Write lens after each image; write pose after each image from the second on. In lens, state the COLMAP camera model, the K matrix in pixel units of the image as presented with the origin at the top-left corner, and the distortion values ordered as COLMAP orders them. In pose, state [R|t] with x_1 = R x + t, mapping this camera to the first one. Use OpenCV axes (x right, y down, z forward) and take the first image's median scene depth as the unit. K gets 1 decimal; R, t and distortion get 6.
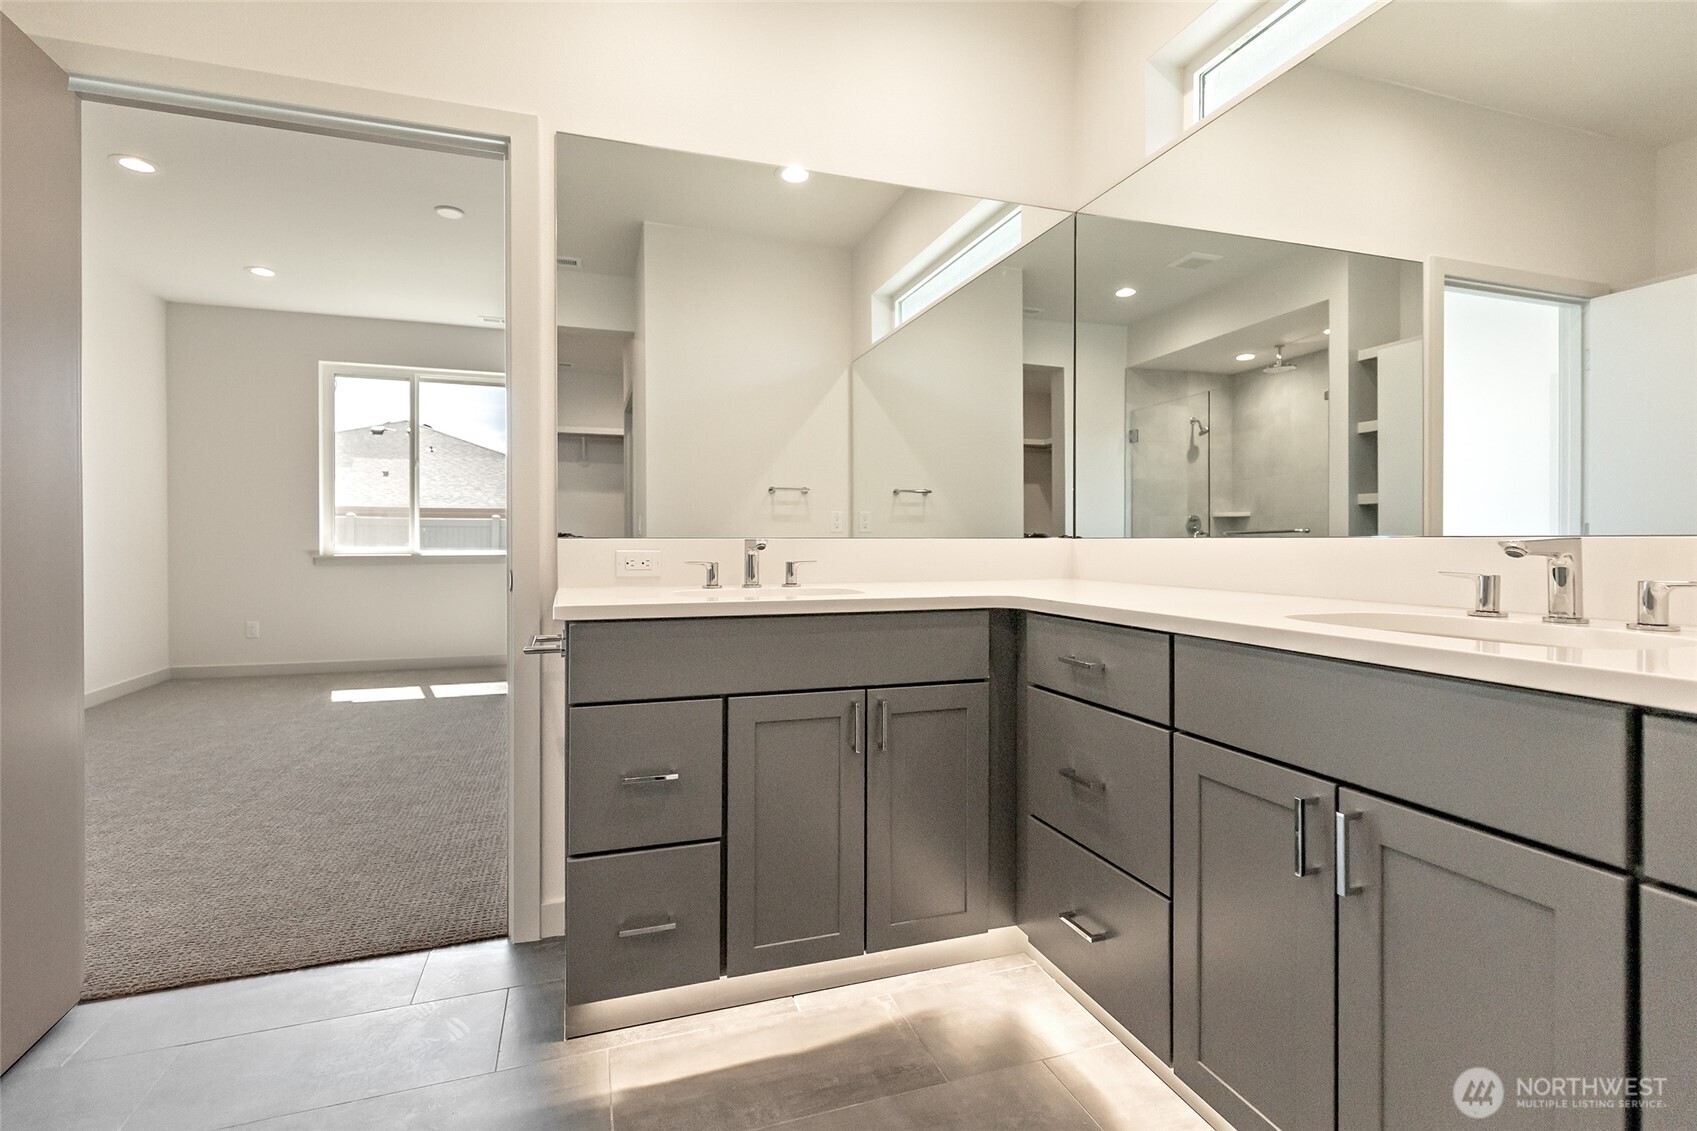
lens RADIAL K [[793.2, 0, 848.5], [0, 793.2, 565.5], [0, 0, 1]] dist [0.000159, -0.000054]
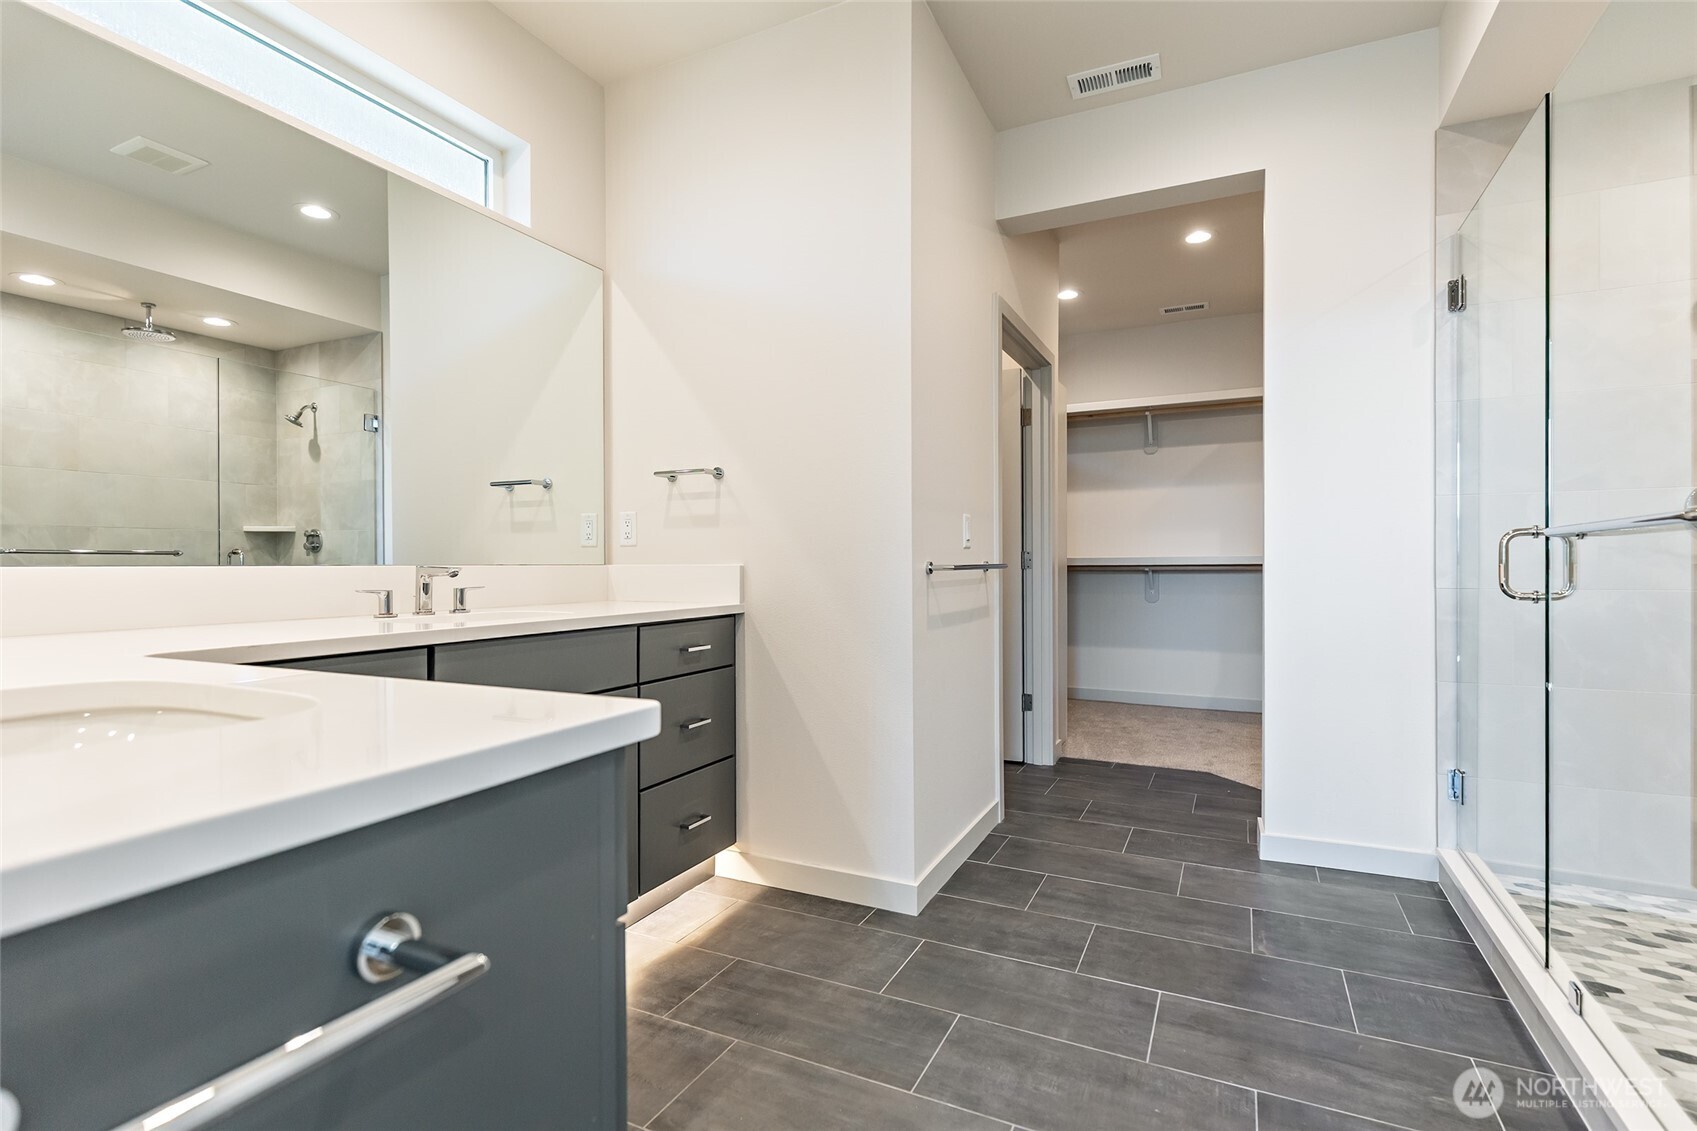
lens RADIAL K [[793.2, 0, 848.5], [0, 793.2, 565.5], [0, 0, 1]] dist [0.000159, -0.000054]
pose [[0.704930, 0.007194, -0.709240, 0.573725], [-0.017662, 0.999817, -0.007414, -0.023830], [0.709057, 0.017753, 0.704928, 0.675482]]
